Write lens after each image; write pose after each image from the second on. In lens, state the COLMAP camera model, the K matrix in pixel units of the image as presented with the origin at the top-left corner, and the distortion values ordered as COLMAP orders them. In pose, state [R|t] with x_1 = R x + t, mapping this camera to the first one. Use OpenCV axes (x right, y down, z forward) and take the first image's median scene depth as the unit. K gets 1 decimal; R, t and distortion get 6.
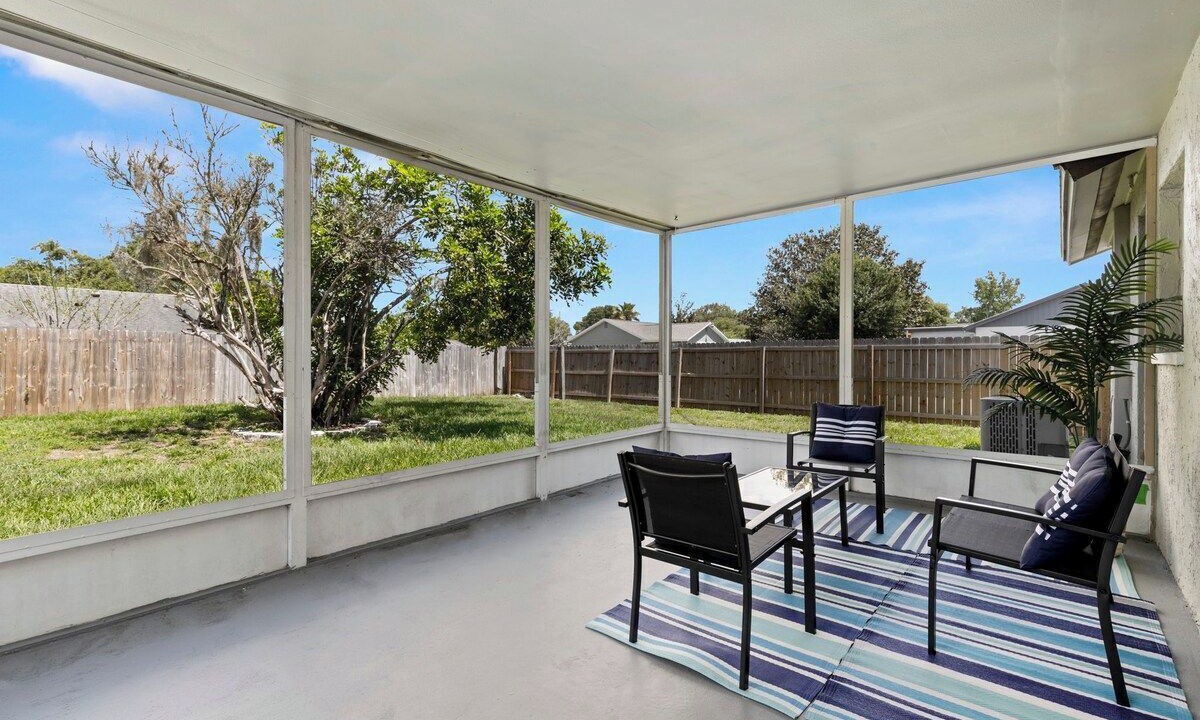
lens RADIAL K [[543.0, 0, 602.0], [0, 543.0, 357.7], [0, 0, 1]] dist [0.012378, -0.001467]
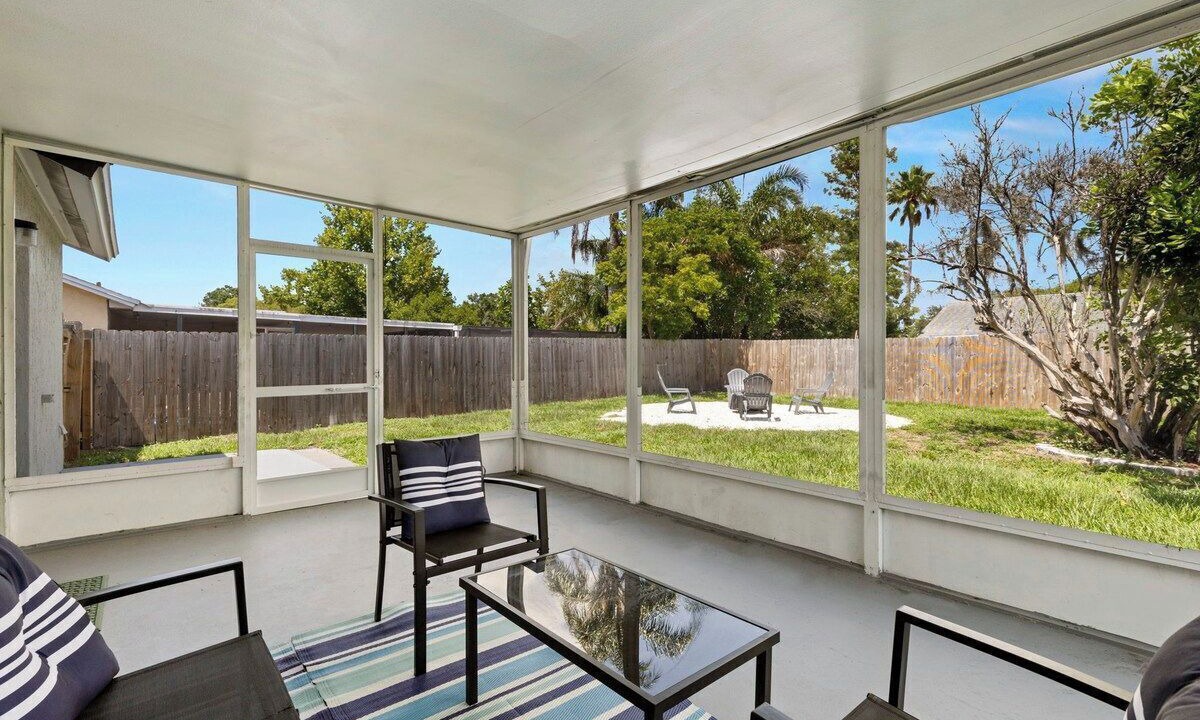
lens RADIAL K [[543.0, 0, 599.2], [0, 543.0, 357.4], [0, 0, 1]] dist [0.012378, -0.001467]
pose [[-0.157996, 0.001853, -0.987438, 0.604352], [-0.003657, 0.999990, 0.002462, -0.007727], [0.987433, 0.004000, -0.157988, 0.765114]]
